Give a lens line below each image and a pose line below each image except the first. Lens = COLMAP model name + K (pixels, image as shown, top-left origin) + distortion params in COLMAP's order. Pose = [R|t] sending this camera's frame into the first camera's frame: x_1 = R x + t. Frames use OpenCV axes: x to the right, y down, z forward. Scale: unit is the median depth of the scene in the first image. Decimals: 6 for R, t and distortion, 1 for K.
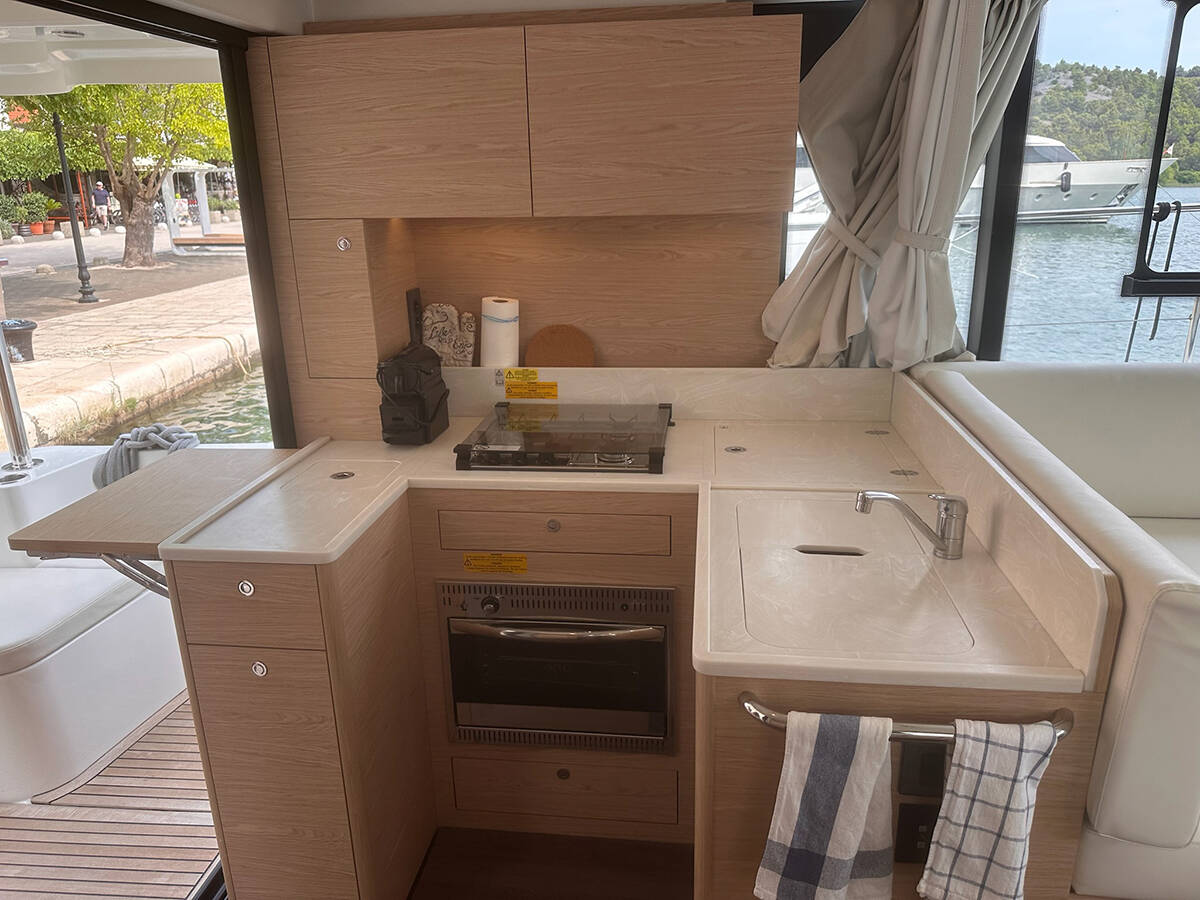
lens RADIAL K [[845.5, 0, 599.7], [0, 845.5, 460.6], [0, 0, 1]] dist [0.081387, -0.118148]
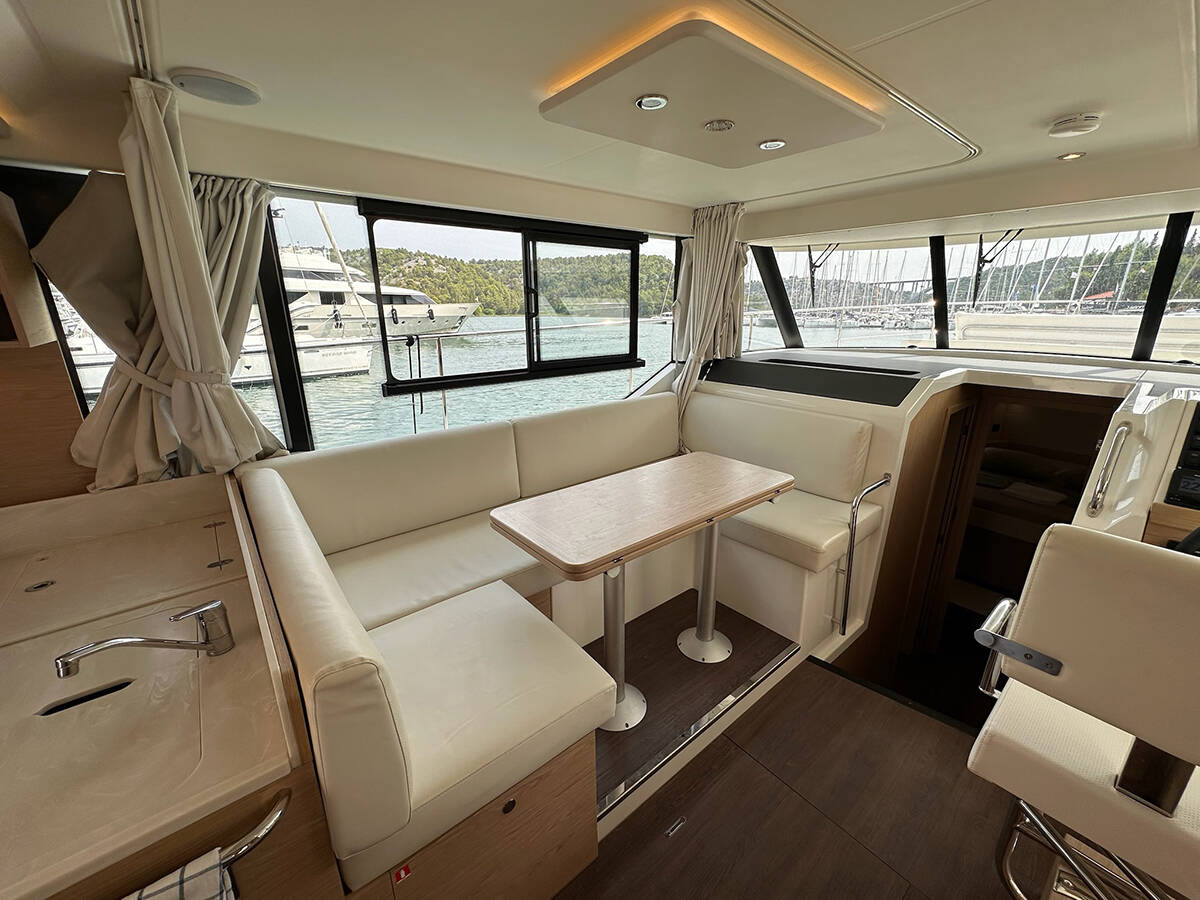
lens RADIAL K [[481.6, 0, 600.0], [0, 481.6, 450.0], [0, 0, 1]] dist [-0.000386, 0.000326]
pose [[0.689272, -0.193026, 0.698316, 0.244855], [0.216283, 0.974726, 0.055949, -0.058341], [-0.691466, 0.112470, 0.713600, 0.085063]]
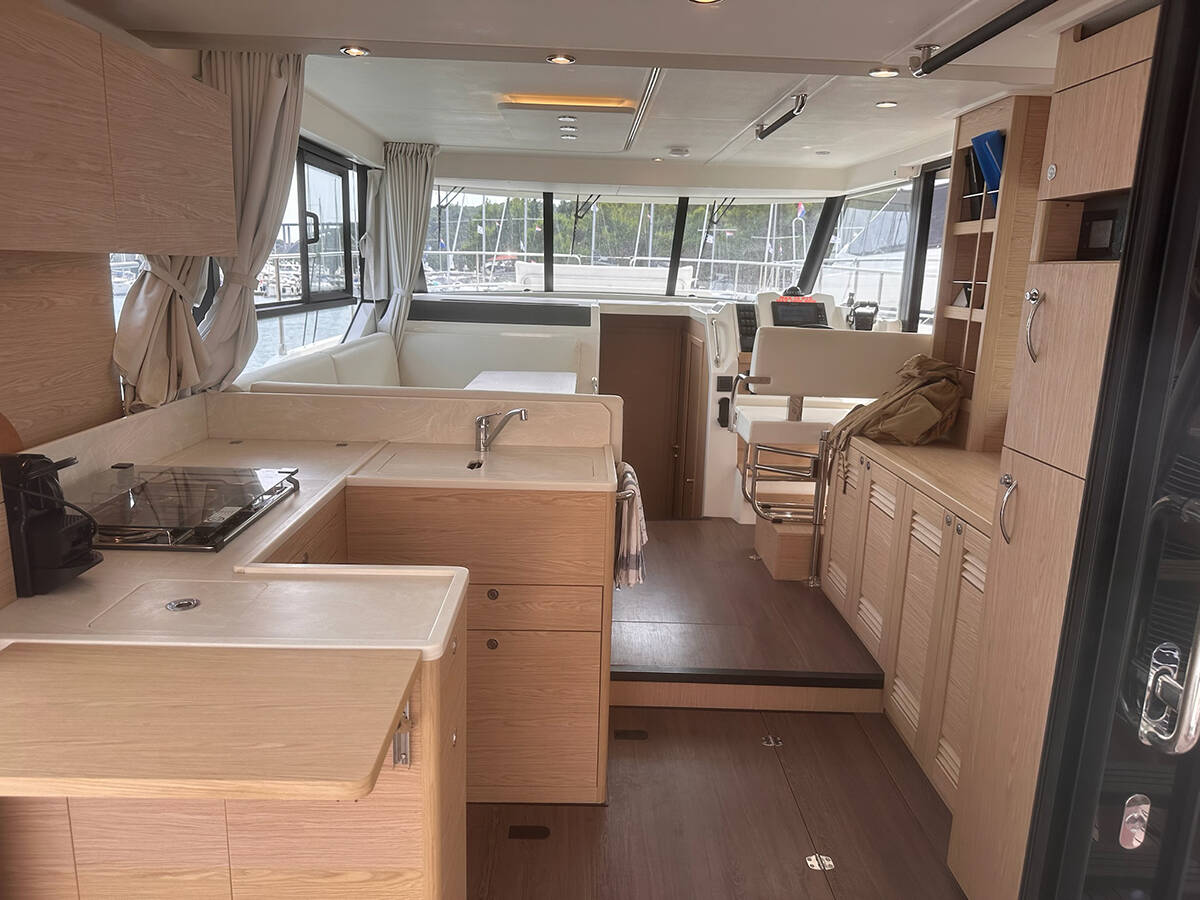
lens RADIAL K [[845.5, 0, 599.7], [0, 845.5, 460.6], [0, 0, 1]] dist [0.081387, -0.118148]
pose [[-0.132797, -0.203709, 0.969983, -0.897896], [0.280009, 0.931074, 0.233873, -0.144607], [-0.950768, 0.302661, -0.066604, 0.593517]]
